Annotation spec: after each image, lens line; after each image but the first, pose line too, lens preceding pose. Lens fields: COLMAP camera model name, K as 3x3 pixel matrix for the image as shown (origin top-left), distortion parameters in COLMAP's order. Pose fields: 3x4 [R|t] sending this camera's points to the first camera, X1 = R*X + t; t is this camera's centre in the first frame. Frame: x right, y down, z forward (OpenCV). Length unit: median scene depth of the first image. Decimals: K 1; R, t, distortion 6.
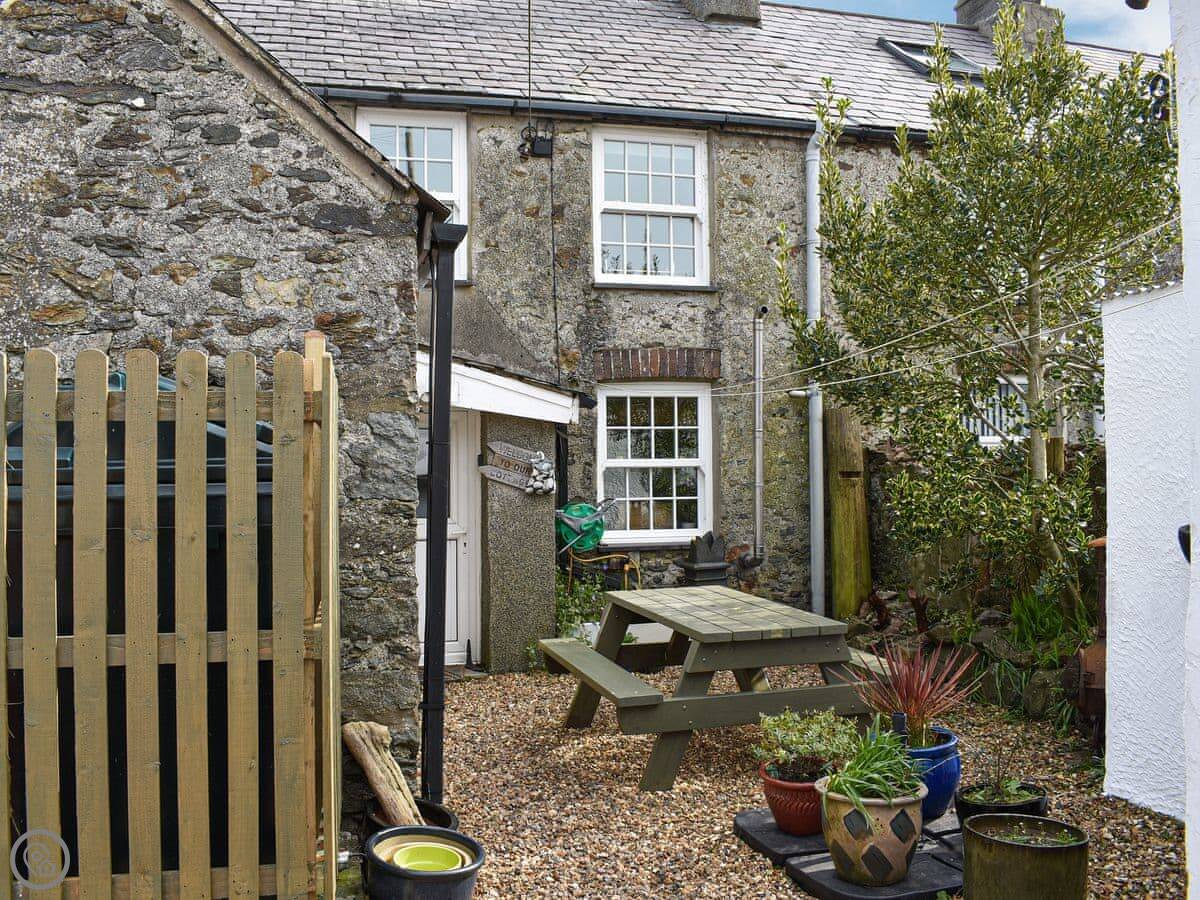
lens RADIAL K [[1096.6, 0, 600.0], [0, 1096.6, 450.0], [0, 0, 1]] dist [-0.094397, 0.014303]
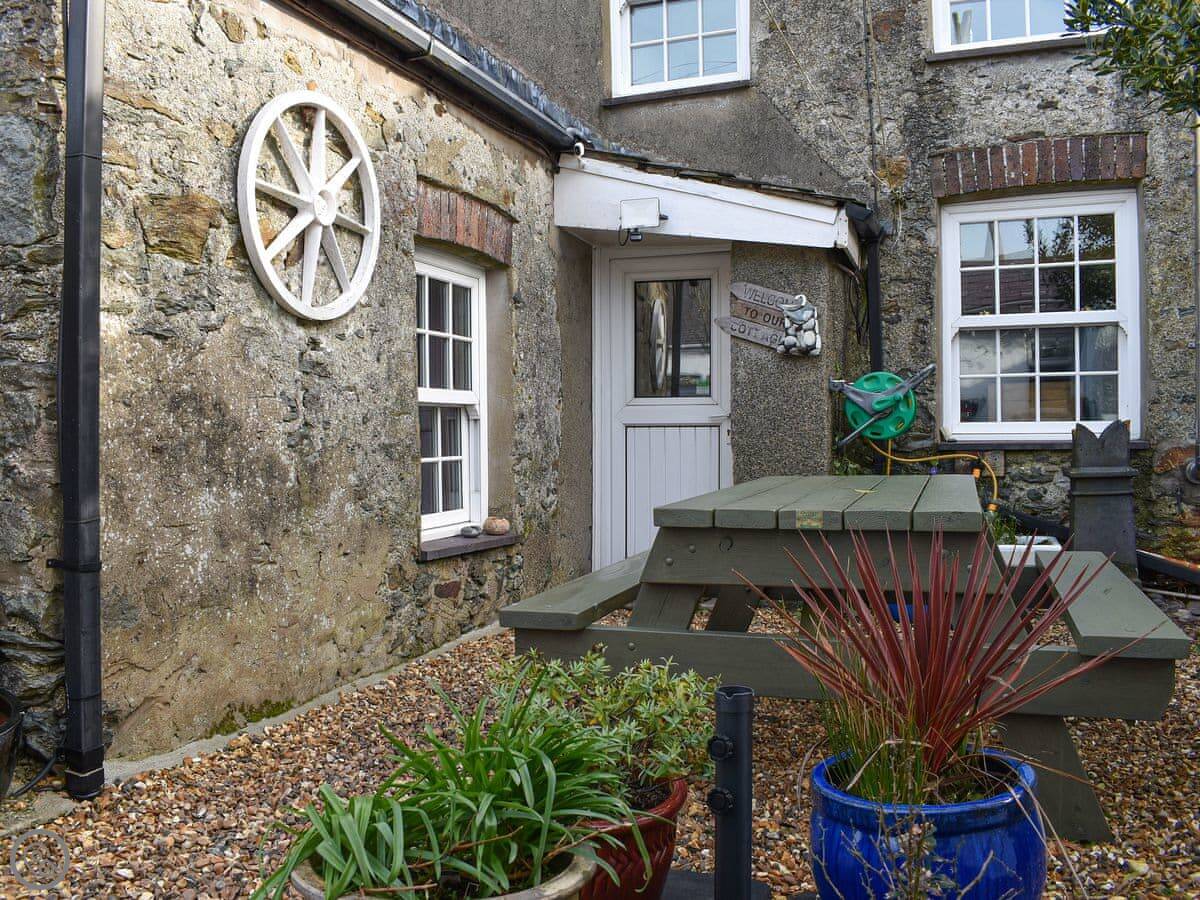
lens RADIAL K [[1096.6, 0, 600.0], [0, 1096.6, 450.0], [0, 0, 1]] dist [-0.094397, 0.014303]
pose [[0.794879, 0.003882, -0.606756, 0.239862], [0.008795, 0.999801, 0.017920, 0.078848], [0.606704, -0.019581, 0.794686, 0.341657]]
